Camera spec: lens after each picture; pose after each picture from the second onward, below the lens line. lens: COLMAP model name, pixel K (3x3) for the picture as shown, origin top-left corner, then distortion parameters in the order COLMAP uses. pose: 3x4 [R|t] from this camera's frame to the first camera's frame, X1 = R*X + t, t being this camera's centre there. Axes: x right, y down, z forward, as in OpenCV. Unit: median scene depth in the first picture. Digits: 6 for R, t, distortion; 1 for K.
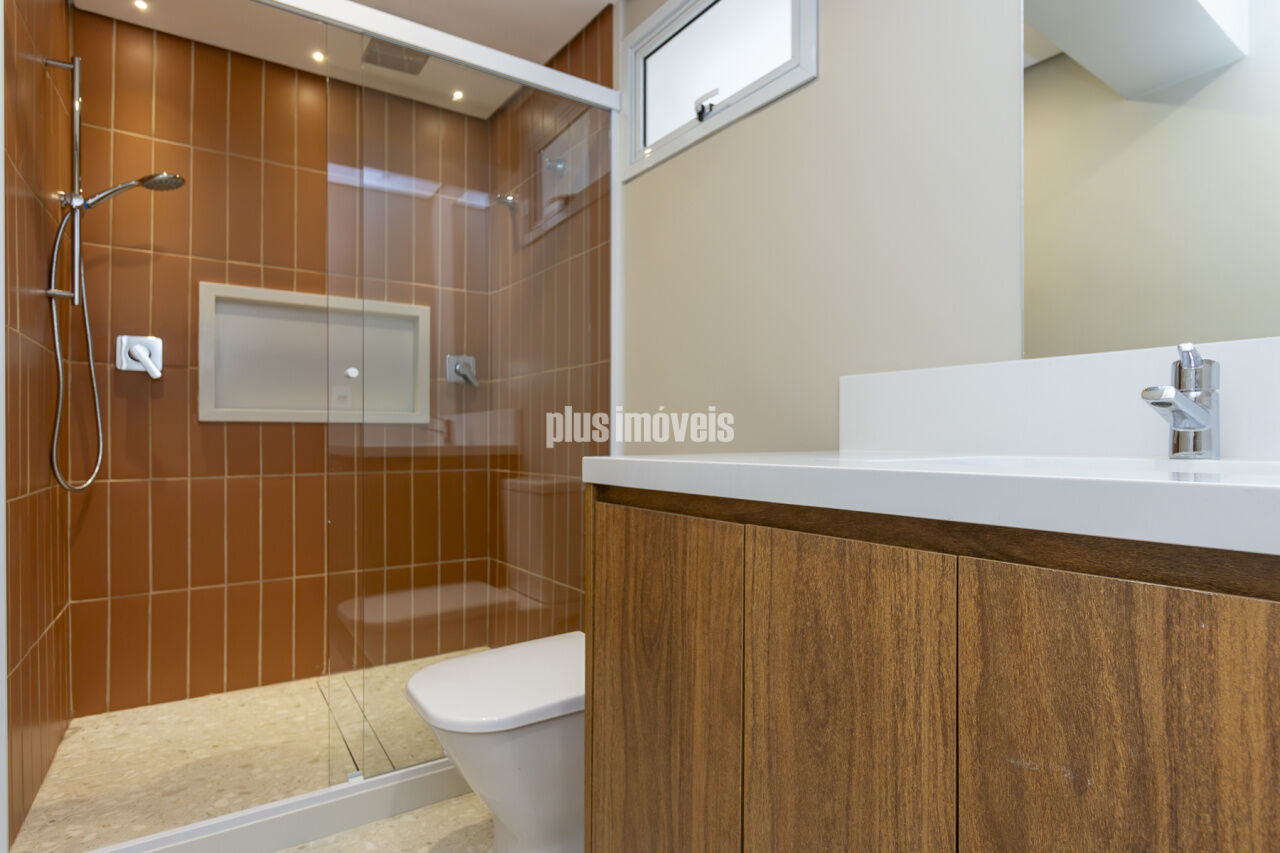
lens RADIAL K [[648.5, 0, 627.9], [0, 648.5, 429.5], [0, 0, 1]] dist [-0.000705, -0.002382]
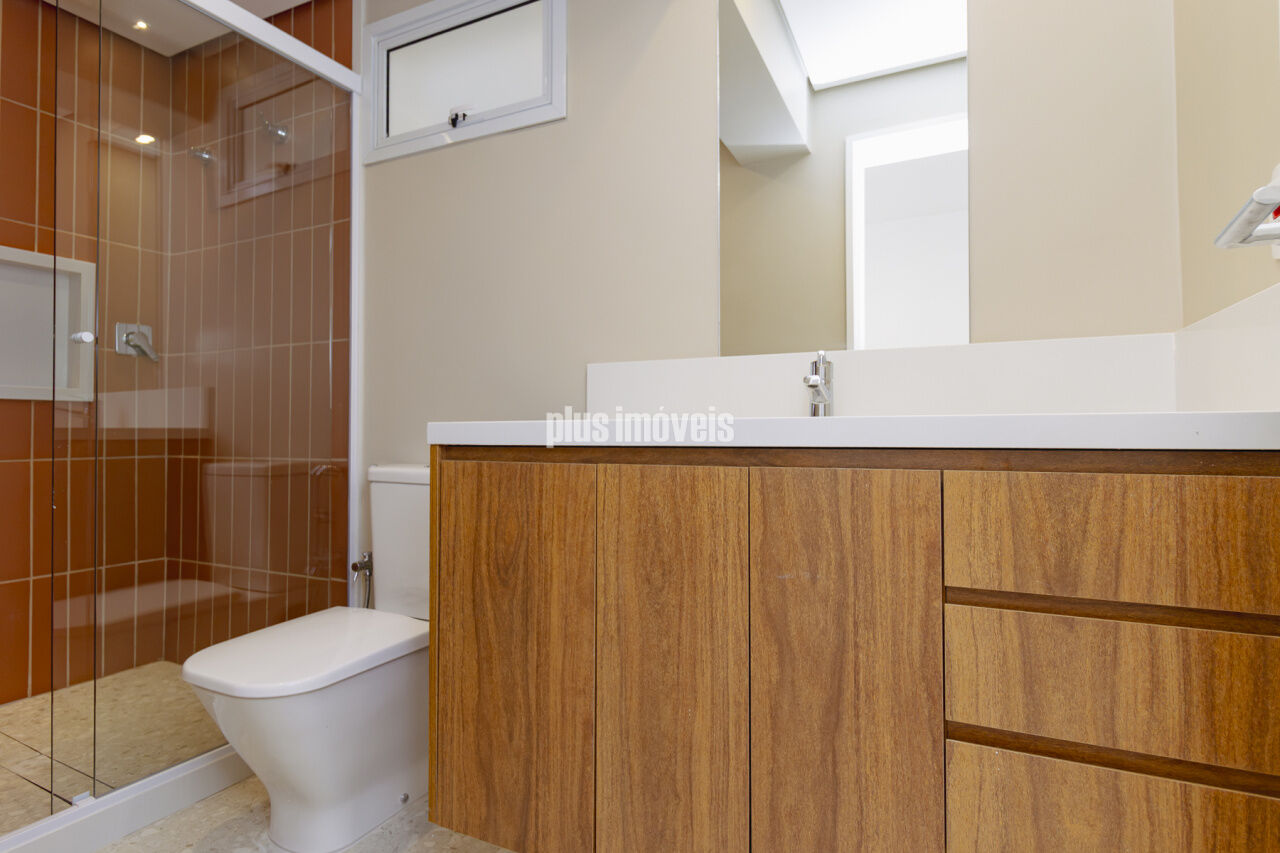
lens RADIAL K [[648.5, 0, 618.4], [0, 648.5, 408.5], [0, 0, 1]] dist [-0.000705, -0.002382]
pose [[0.878597, 0.007661, 0.477503, -0.414396], [-0.000910, 0.999896, -0.014369, 0.042964], [-0.477564, 0.012190, 0.878512, -0.234463]]
